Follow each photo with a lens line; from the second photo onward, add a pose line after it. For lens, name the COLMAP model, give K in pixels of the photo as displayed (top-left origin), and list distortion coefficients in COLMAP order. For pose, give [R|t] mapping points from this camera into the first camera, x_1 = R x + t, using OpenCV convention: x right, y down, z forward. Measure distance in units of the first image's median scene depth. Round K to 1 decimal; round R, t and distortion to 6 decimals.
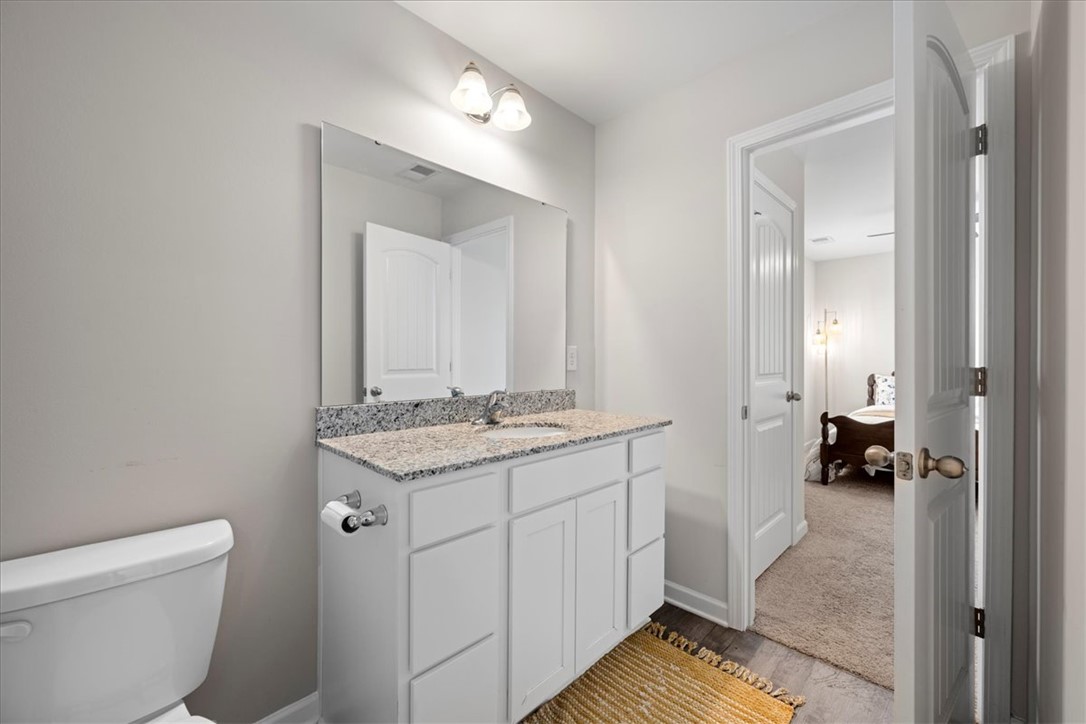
lens RADIAL K [[434.8, 0, 543.1], [0, 434.8, 362.3], [0, 0, 1]] dist [-0.002231, -0.000114]
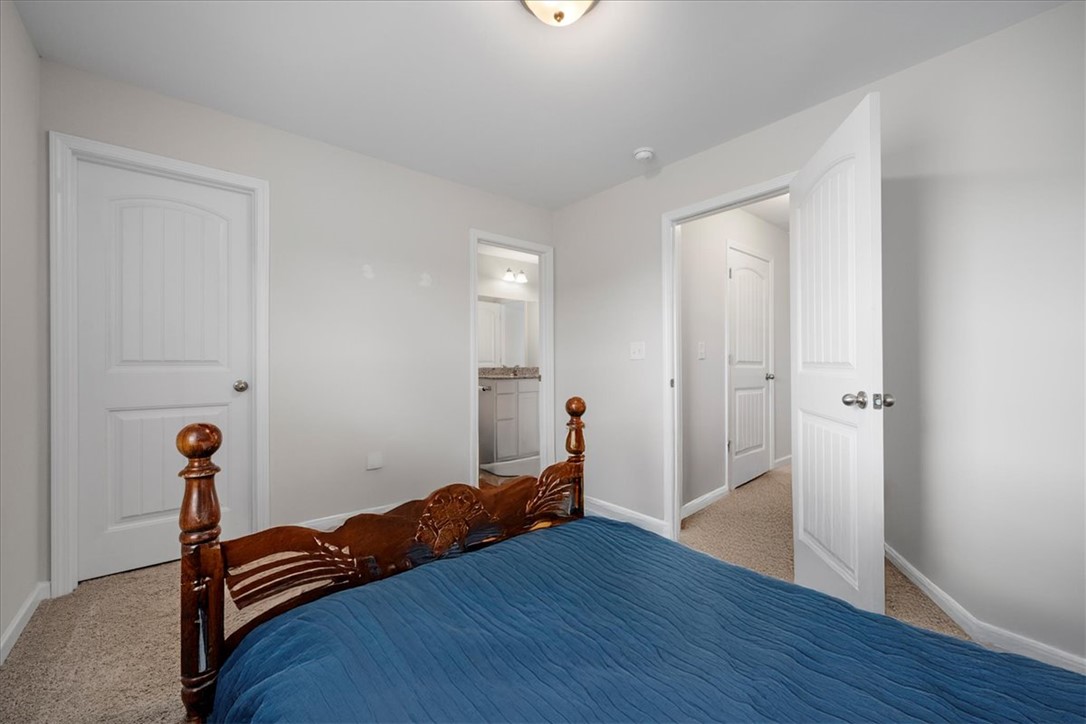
lens RADIAL K [[434.8, 0, 541.5], [0, 434.8, 360.6], [0, 0, 1]] dist [-0.002231, -0.000114]
pose [[0.995592, -0.004252, -0.093698, 0.402949], [0.003772, 0.999979, -0.005298, 0.048548], [0.093718, 0.004921, 0.995587, -2.345612]]
